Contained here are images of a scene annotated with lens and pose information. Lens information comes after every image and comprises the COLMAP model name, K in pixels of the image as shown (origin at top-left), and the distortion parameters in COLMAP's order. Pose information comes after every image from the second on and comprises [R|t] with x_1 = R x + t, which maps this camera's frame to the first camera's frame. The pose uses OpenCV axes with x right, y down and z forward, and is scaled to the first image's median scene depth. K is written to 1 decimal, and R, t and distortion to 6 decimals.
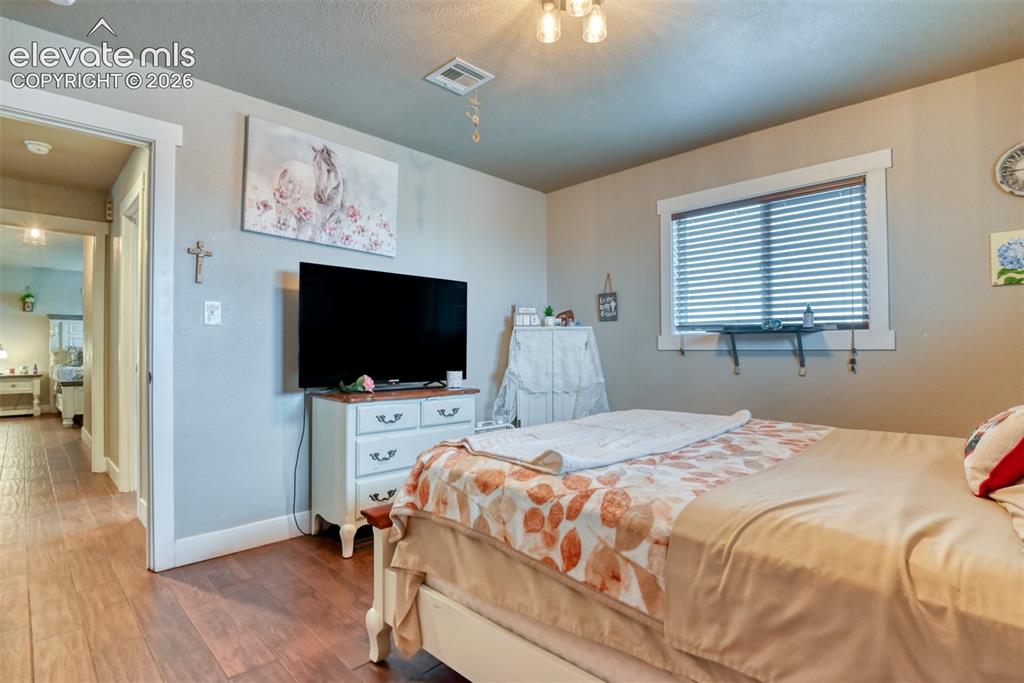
lens RADIAL K [[512.8, 0, 512.9], [0, 512.8, 344.0], [0, 0, 1]] dist [-0.005732, -0.000520]
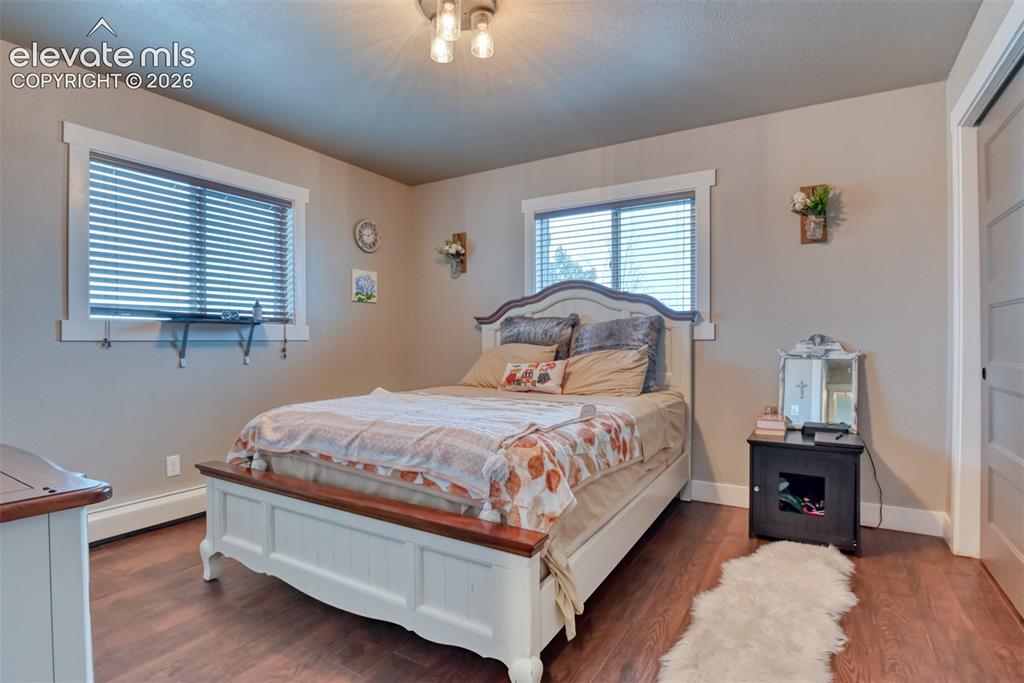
lens RADIAL K [[512.8, 0, 513.1], [0, 512.8, 342.1], [0, 0, 1]] dist [-0.005732, -0.000520]
pose [[-0.233785, -0.004772, 0.972277, -0.629893], [-0.011674, 0.999930, 0.002101, 0.006270], [-0.972218, -0.010859, -0.233824, 0.715548]]
